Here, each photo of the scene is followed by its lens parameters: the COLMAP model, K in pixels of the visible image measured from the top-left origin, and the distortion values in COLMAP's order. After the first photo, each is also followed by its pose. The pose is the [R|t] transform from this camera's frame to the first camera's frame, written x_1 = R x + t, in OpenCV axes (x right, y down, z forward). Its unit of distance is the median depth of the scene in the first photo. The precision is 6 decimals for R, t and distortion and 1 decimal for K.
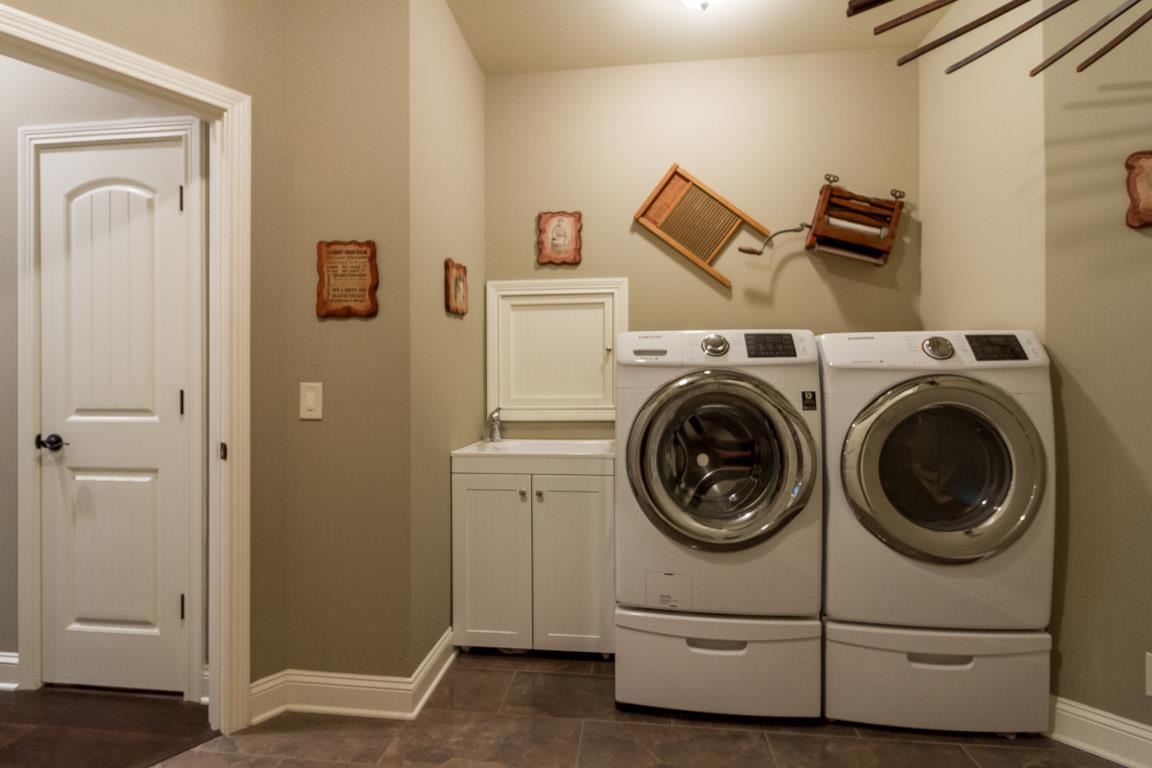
lens RADIAL K [[539.3, 0, 573.7], [0, 539.3, 376.4], [0, 0, 1]] dist [-0.000645, -0.000053]
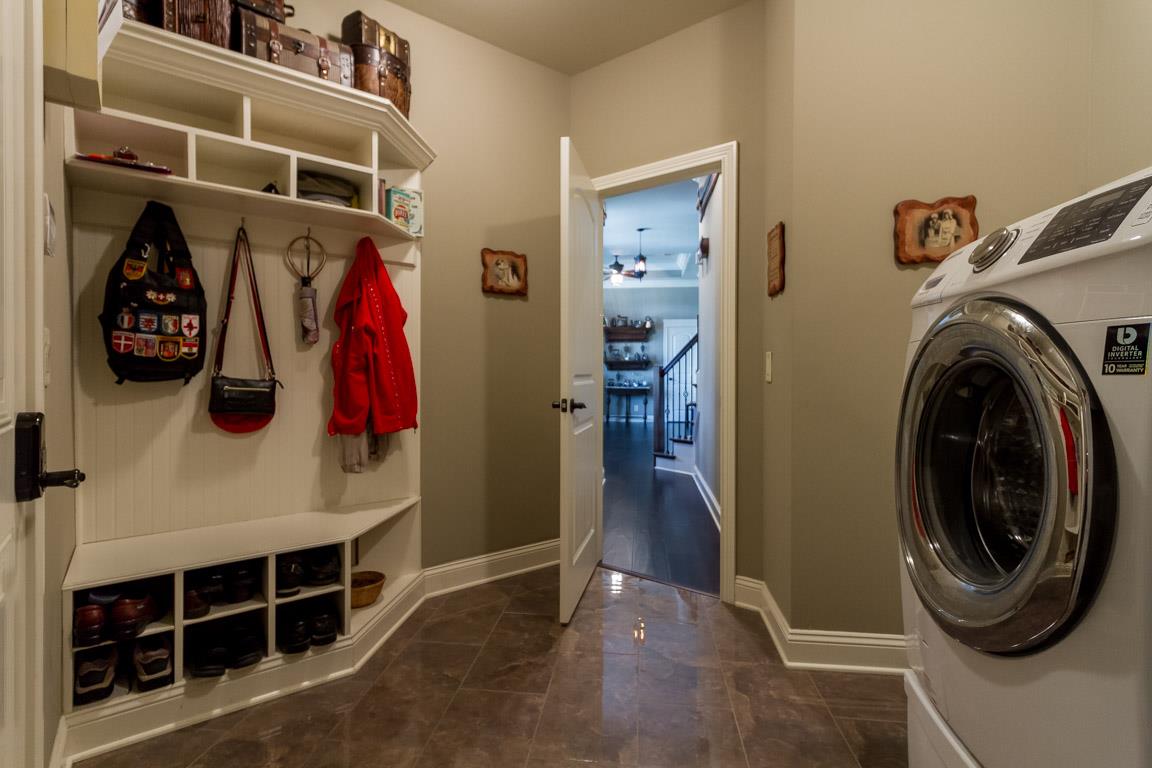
lens RADIAL K [[539.3, 0, 573.7], [0, 539.3, 376.4], [0, 0, 1]] dist [-0.000645, -0.000053]
pose [[0.006252, 0.009700, -0.999933, 0.774637], [0.005692, 0.999936, 0.009735, 0.056013], [0.999964, -0.005753, 0.006196, 0.601172]]
